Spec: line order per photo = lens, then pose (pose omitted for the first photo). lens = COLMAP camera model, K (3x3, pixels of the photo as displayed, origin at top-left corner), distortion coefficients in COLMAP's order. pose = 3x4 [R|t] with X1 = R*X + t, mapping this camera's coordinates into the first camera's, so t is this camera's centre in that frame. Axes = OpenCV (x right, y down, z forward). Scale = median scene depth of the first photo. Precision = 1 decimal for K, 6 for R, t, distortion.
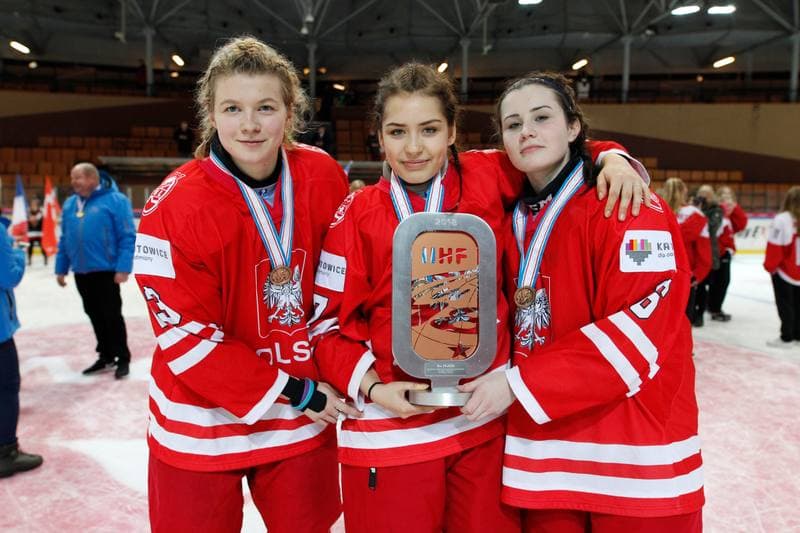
lens RADIAL K [[644.5, 0, 400.0], [0, 644.5, 266.5], [0, 0, 1]] dist [-0.011043, -0.006590]
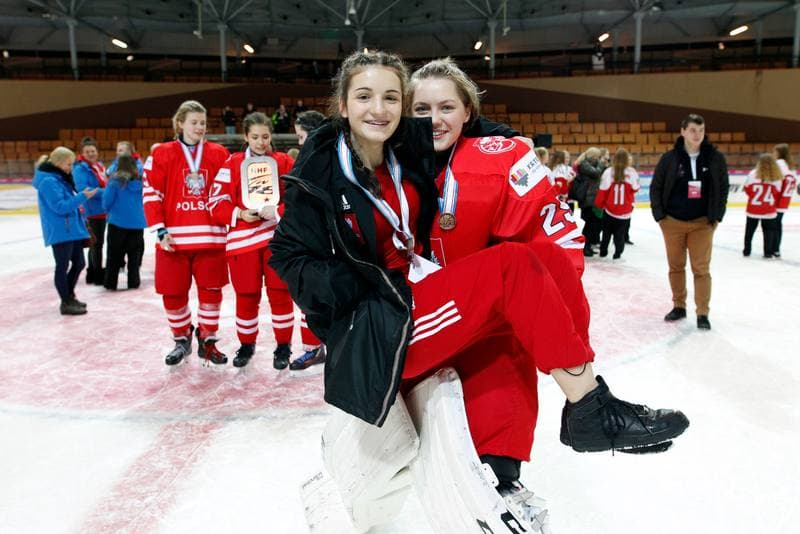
lens RADIAL K [[621.6, 0, 412.7], [0, 621.6, 266.6], [0, 0, 1]] dist [-0.011481, -0.003073]
pose [[0.994671, -0.003723, -0.103034, 0.073830], [0.009188, 0.998572, 0.052621, 0.019809], [0.102691, -0.053287, 0.993285, -0.122496]]
